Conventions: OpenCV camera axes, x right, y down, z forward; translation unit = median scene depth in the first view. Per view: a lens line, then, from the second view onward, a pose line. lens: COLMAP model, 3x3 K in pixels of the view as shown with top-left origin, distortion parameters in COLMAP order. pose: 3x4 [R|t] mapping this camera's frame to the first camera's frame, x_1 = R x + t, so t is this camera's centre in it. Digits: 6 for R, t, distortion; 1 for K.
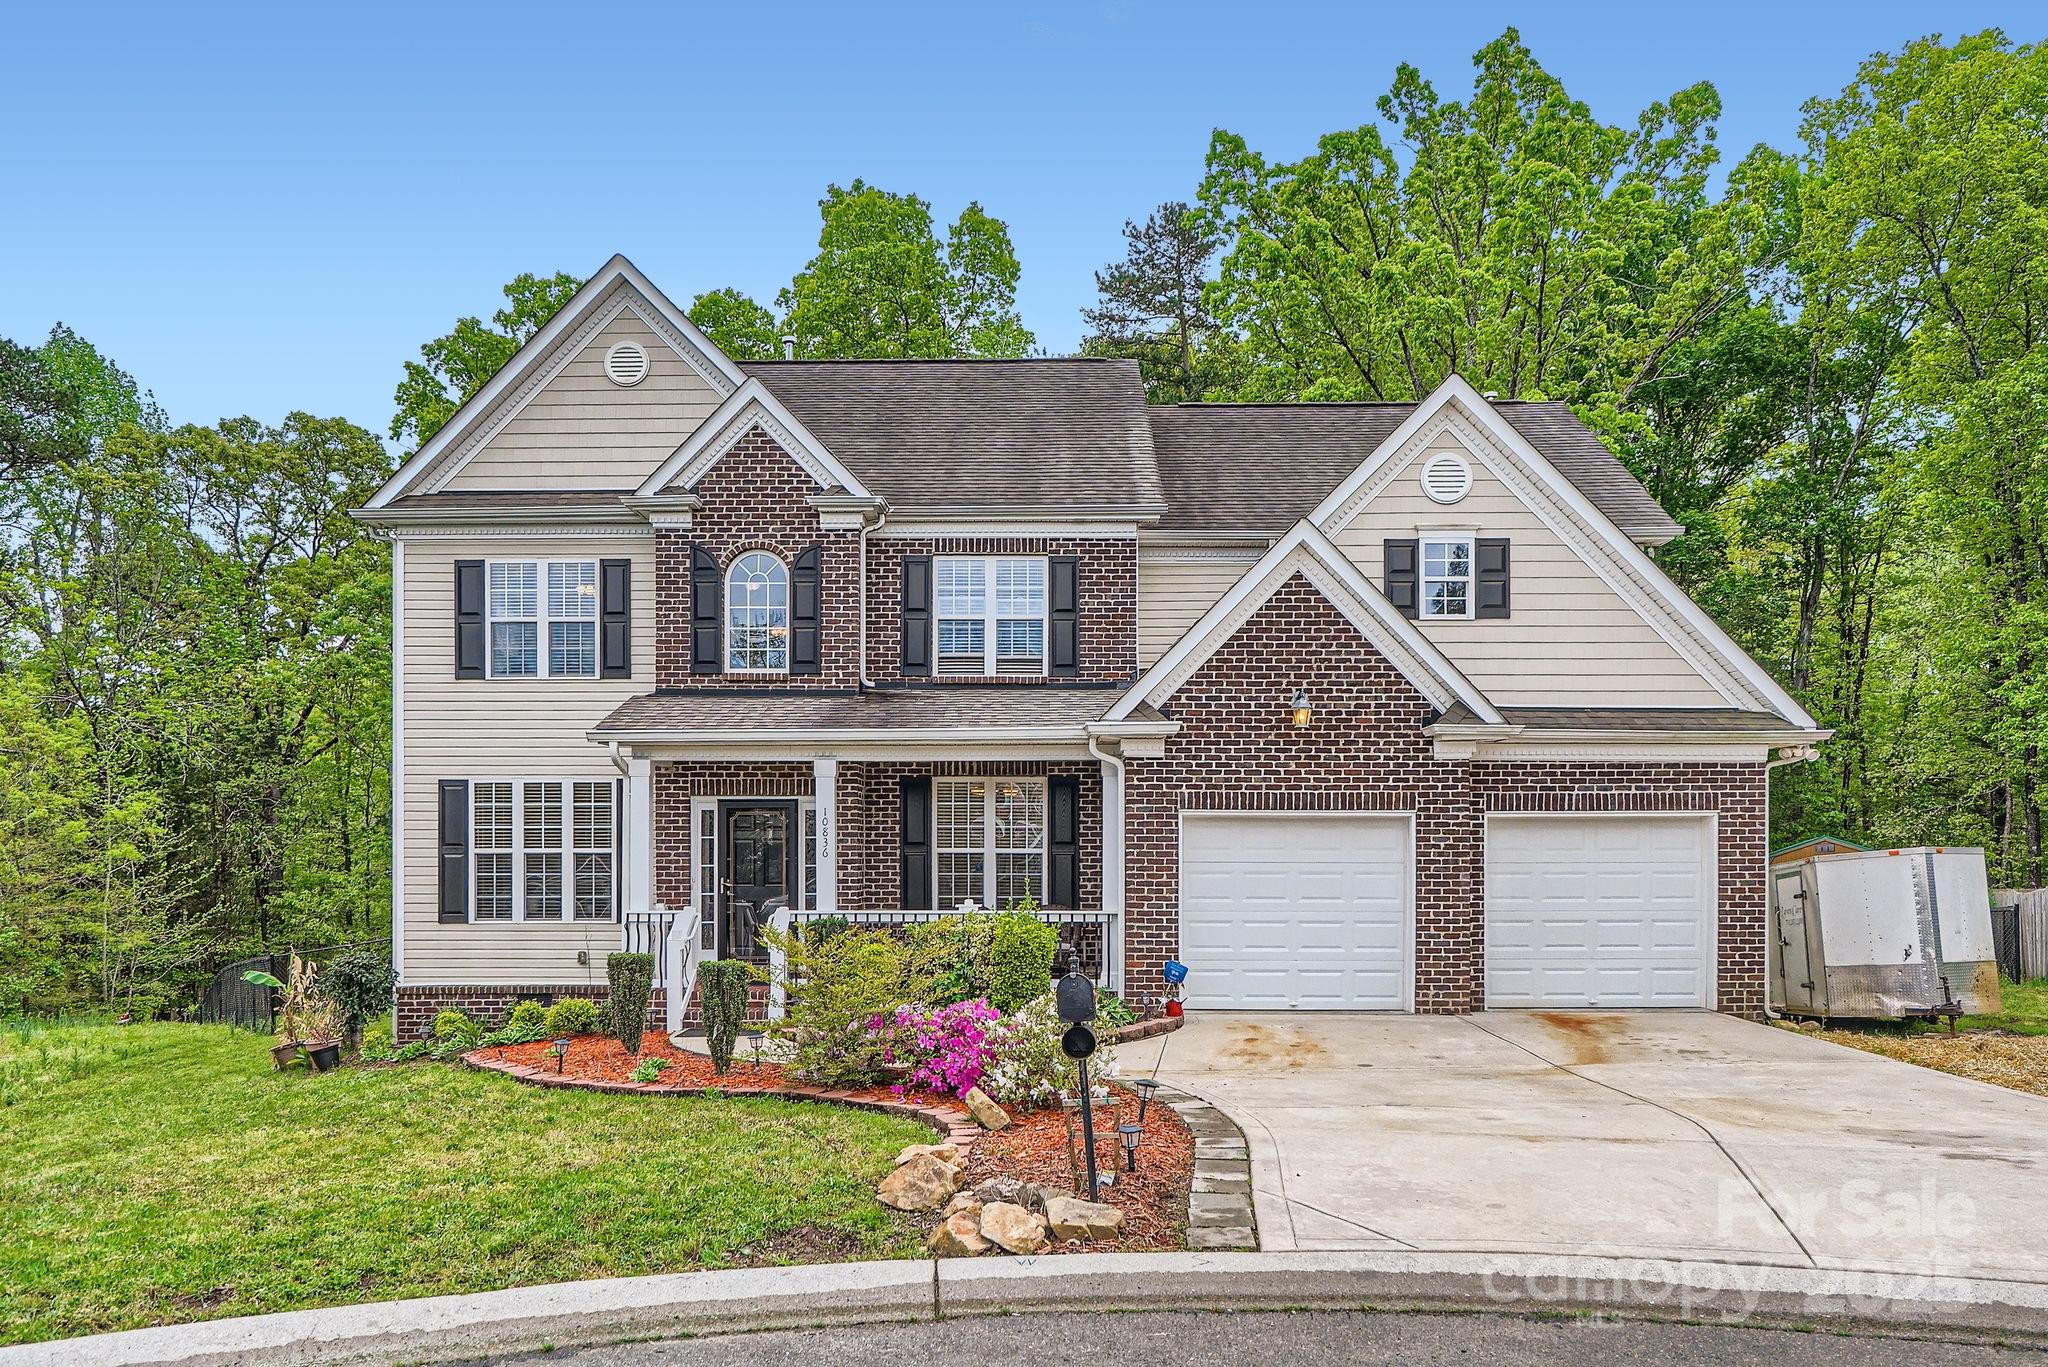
lens RADIAL K [[1441.9, 0, 1024.0], [0, 1441.9, 683.5], [0, 0, 1]] dist [0.000107, -0.001107]
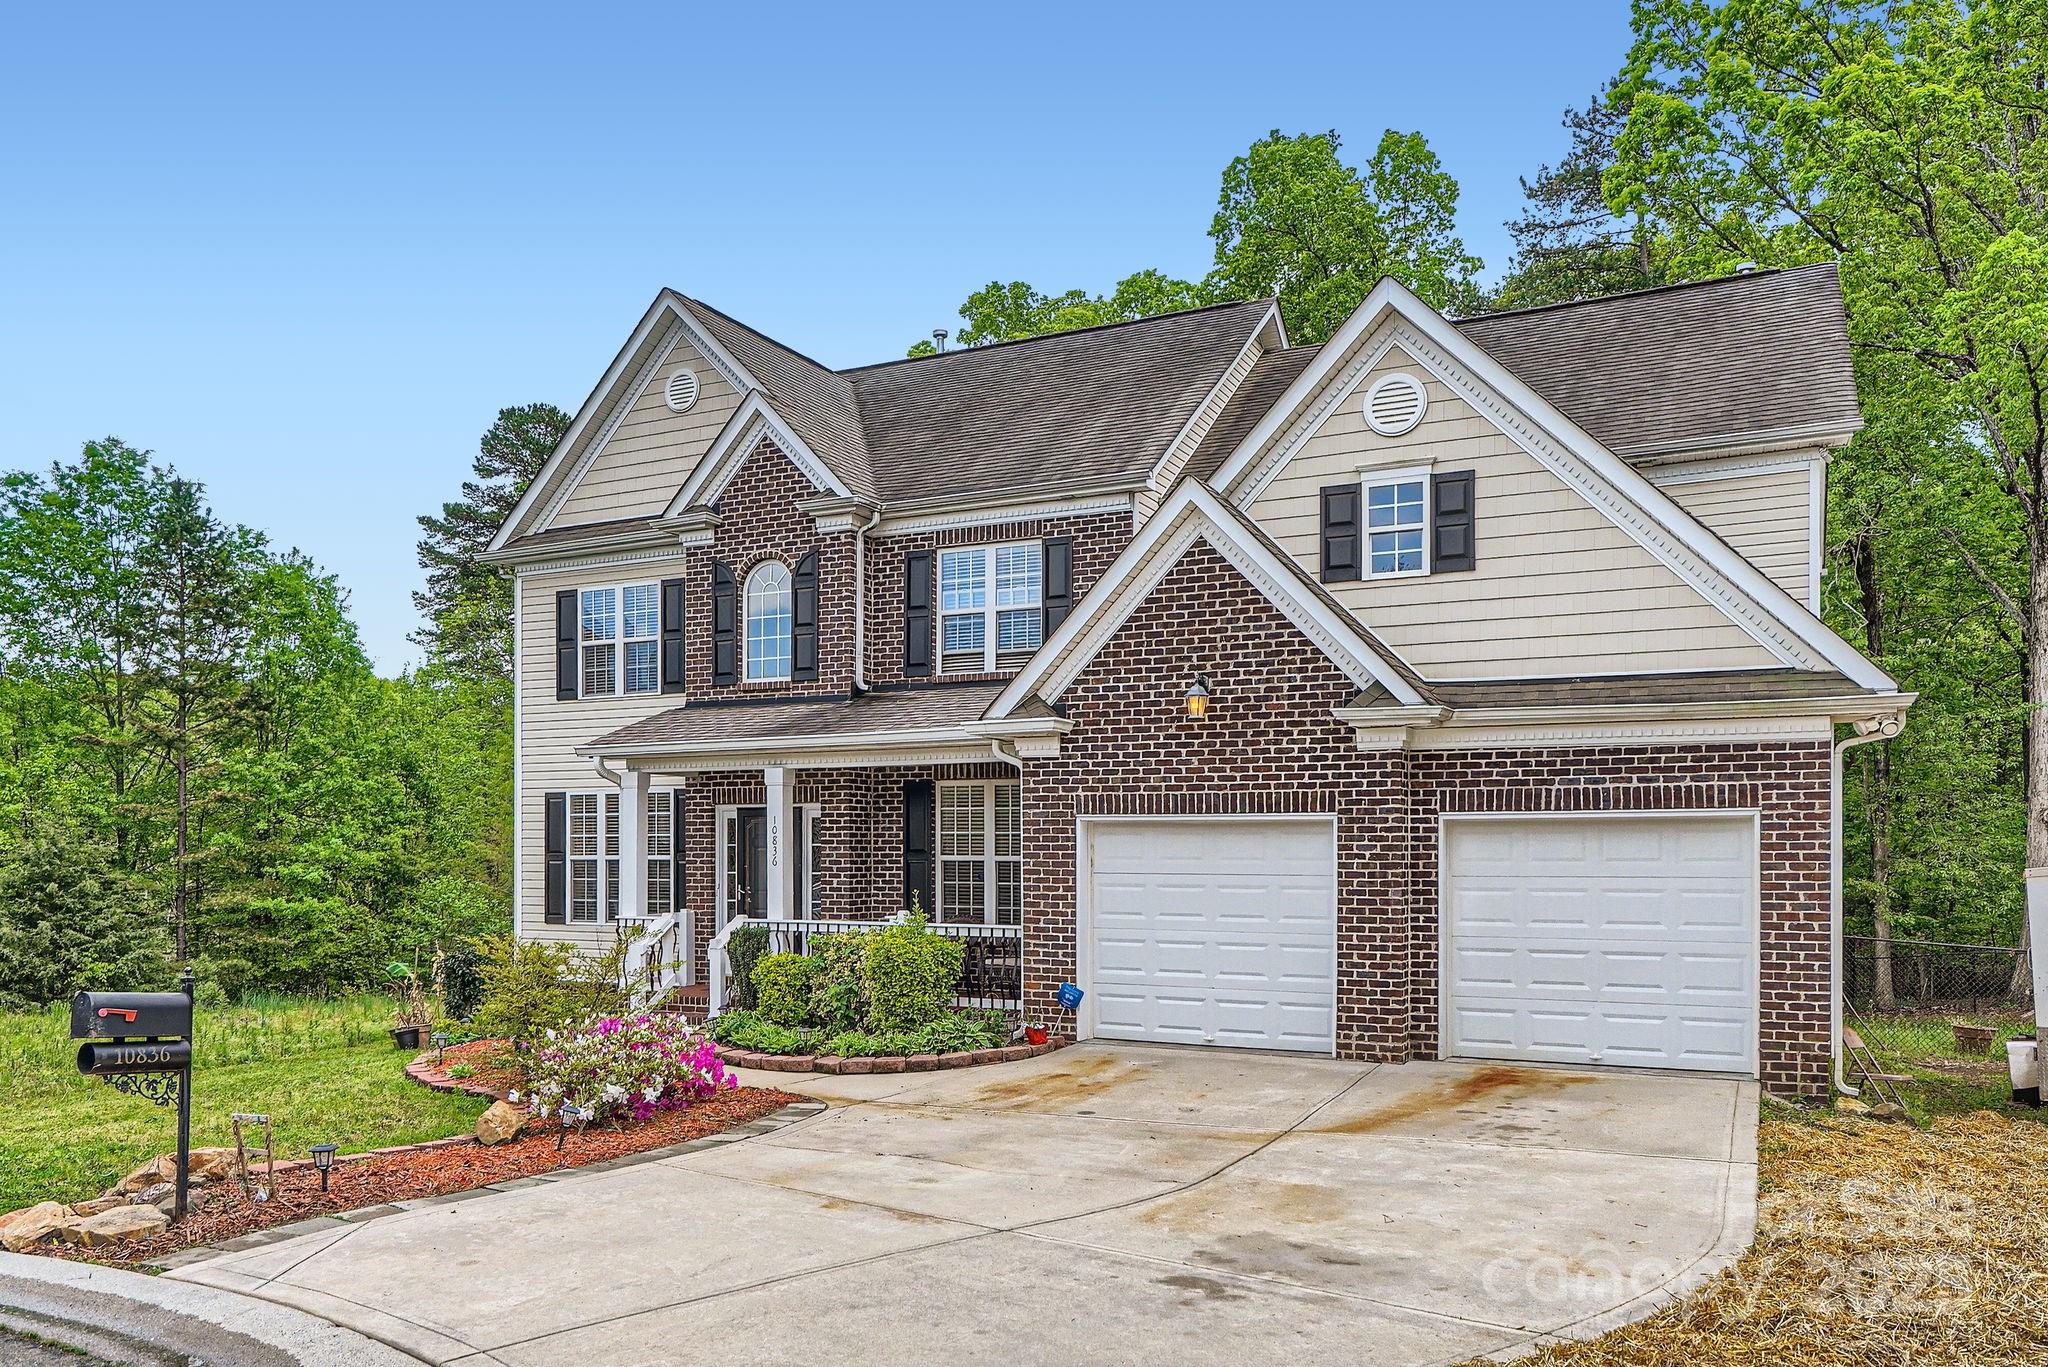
lens RADIAL K [[1537.2, 0, 1024.2], [0, 1537.2, 670.5], [0, 0, 1]] dist [0.001215, 0.001610]
pose [[0.894212, -0.052159, -0.444595, 0.491332], [0.052796, 0.998545, -0.010960, 0.006463], [0.444520, -0.013672, 0.895665, 0.126394]]
